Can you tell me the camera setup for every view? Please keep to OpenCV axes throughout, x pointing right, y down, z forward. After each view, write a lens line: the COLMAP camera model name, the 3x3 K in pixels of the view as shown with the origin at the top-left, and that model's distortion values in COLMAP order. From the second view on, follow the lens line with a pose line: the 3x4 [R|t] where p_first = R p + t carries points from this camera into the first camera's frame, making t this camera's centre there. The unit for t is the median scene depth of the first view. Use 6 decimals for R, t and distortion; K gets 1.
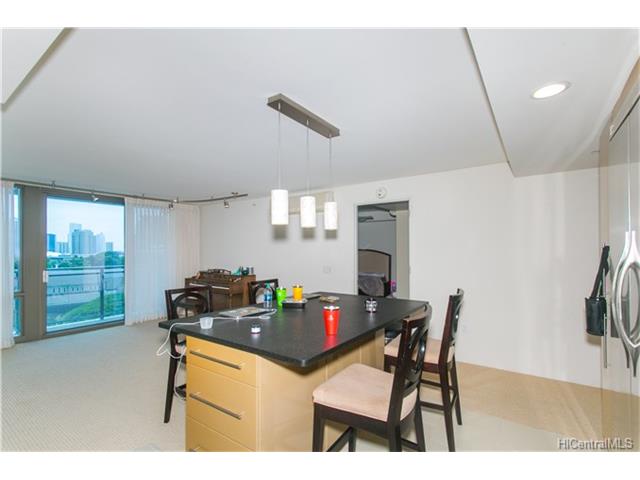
lens RADIAL K [[307.9, 0, 321.0], [0, 307.9, 242.8], [0, 0, 1]] dist [0.010279, -0.000017]
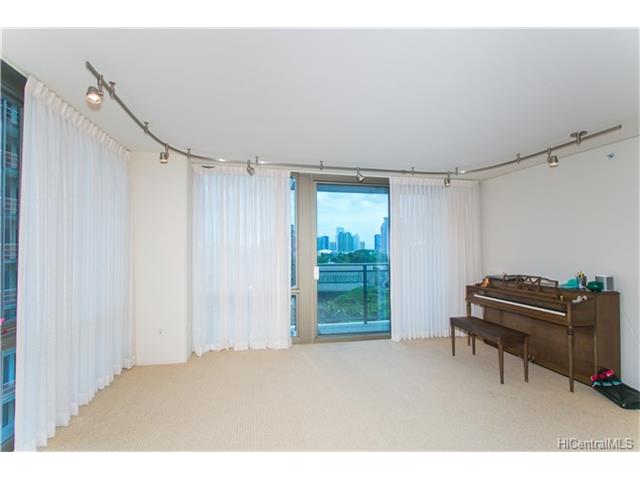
lens RADIAL K [[307.9, 0, 316.9], [0, 307.9, 244.6], [0, 0, 1]] dist [0.010279, -0.000017]
pose [[0.734463, -0.005076, -0.678630, -0.215356], [0.011961, 0.999914, 0.005466, 0.015974], [0.678543, -0.012132, 0.734460, 0.268069]]
